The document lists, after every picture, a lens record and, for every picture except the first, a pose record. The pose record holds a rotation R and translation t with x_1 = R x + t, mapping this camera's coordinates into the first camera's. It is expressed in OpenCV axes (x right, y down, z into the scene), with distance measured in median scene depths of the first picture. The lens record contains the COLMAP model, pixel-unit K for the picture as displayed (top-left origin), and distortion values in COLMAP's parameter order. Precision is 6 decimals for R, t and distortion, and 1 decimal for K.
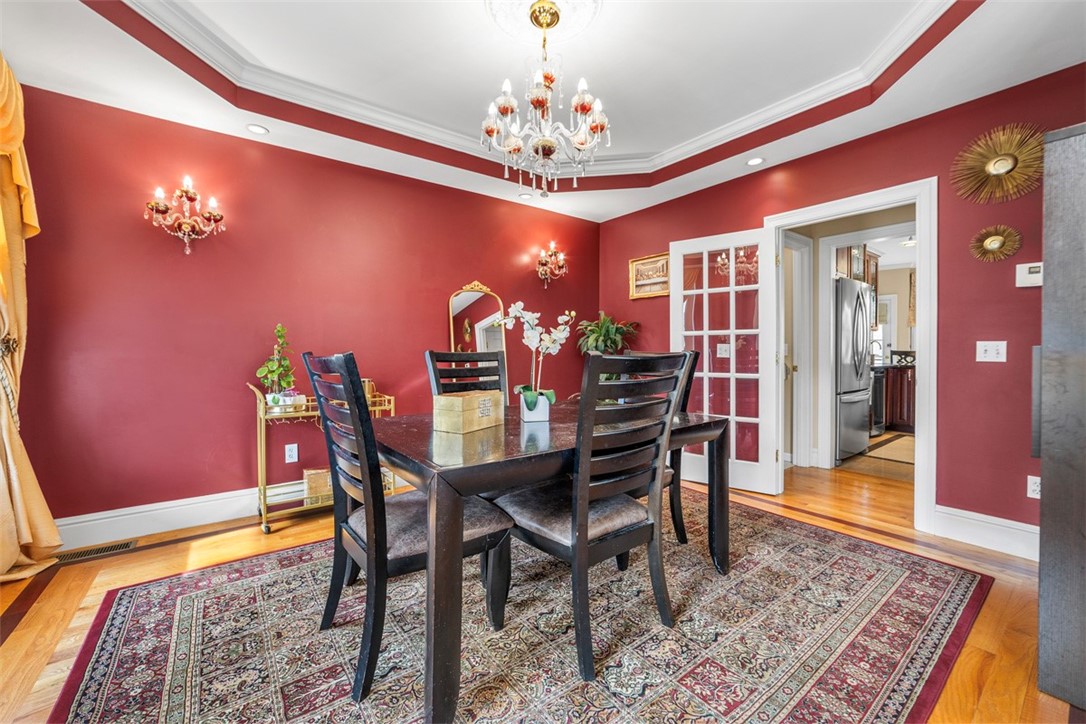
lens RADIAL K [[431.6, 0, 542.1], [0, 431.6, 354.6], [0, 0, 1]] dist [-0.020279, 0.000118]
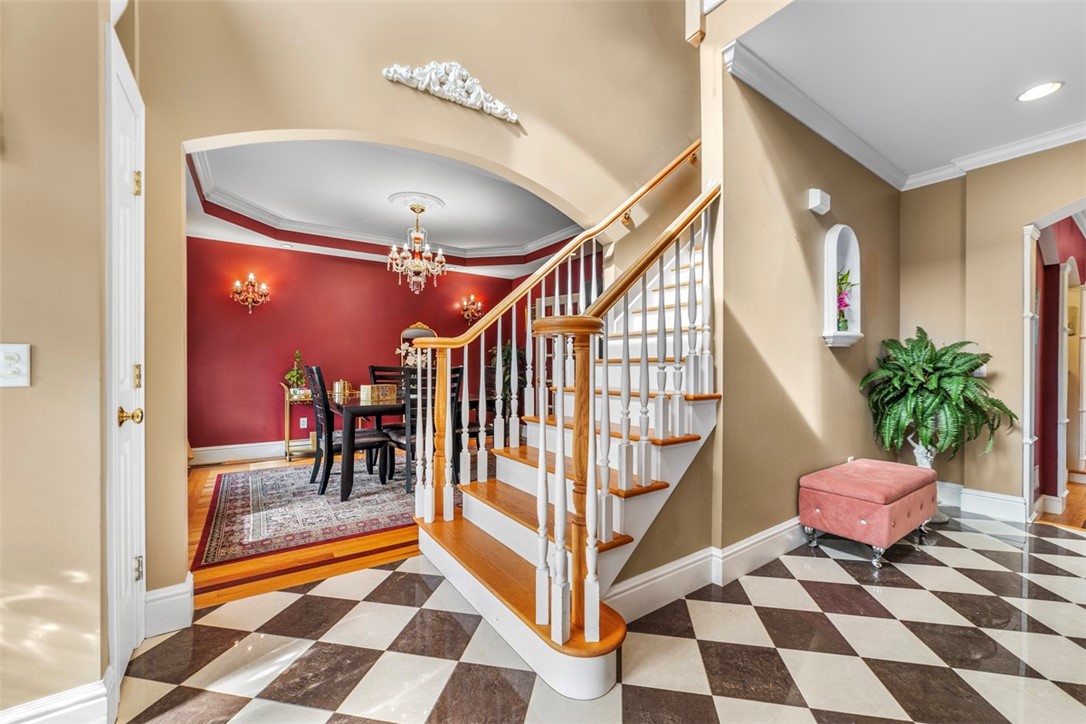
lens RADIAL K [[426.6, 0, 543.0], [0, 426.6, 362.0], [0, 0, 1]] dist [-0.024236, 0.000011]
pose [[0.999287, 0.004920, -0.037427, 0.524852], [-0.005538, 0.999850, -0.016427, 0.001666], [0.037341, 0.016623, 0.999164, -0.801182]]
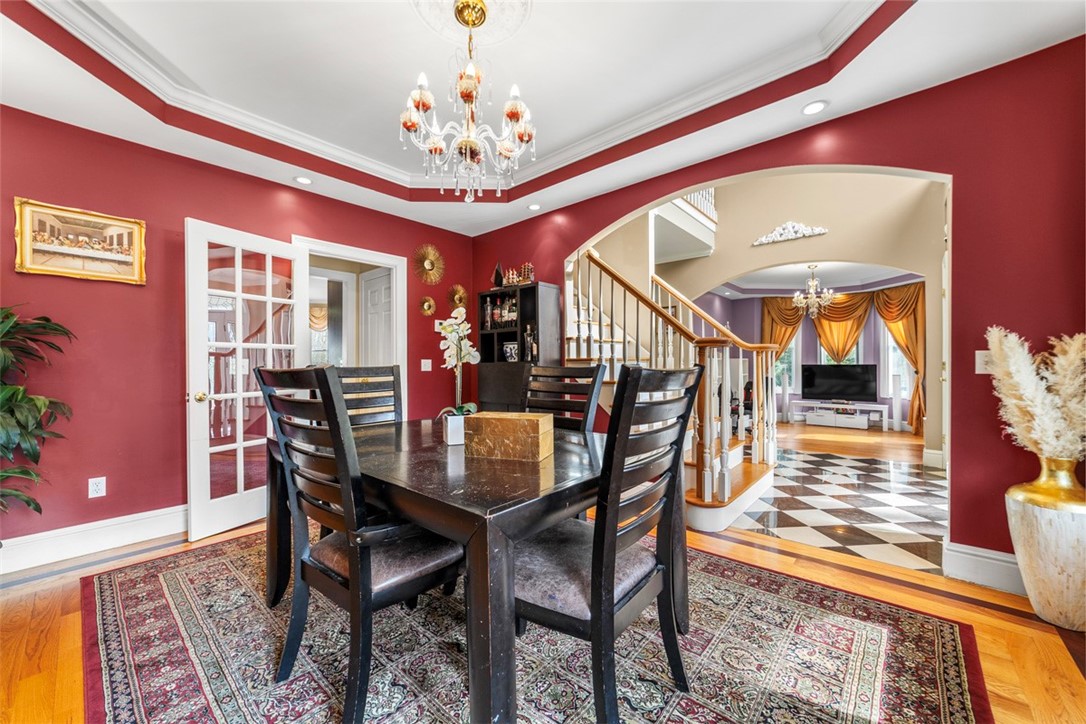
lens RADIAL K [[417.0, 0, 544.6], [0, 417.0, 363.0], [0, 0, 1]] dist [-0.021690, 0.009061]
pose [[-0.206206, 0.001990, 0.978506, -0.661434], [0.014678, 0.999892, 0.001059, -0.011280], [-0.978398, 0.014581, -0.206213, 0.742191]]
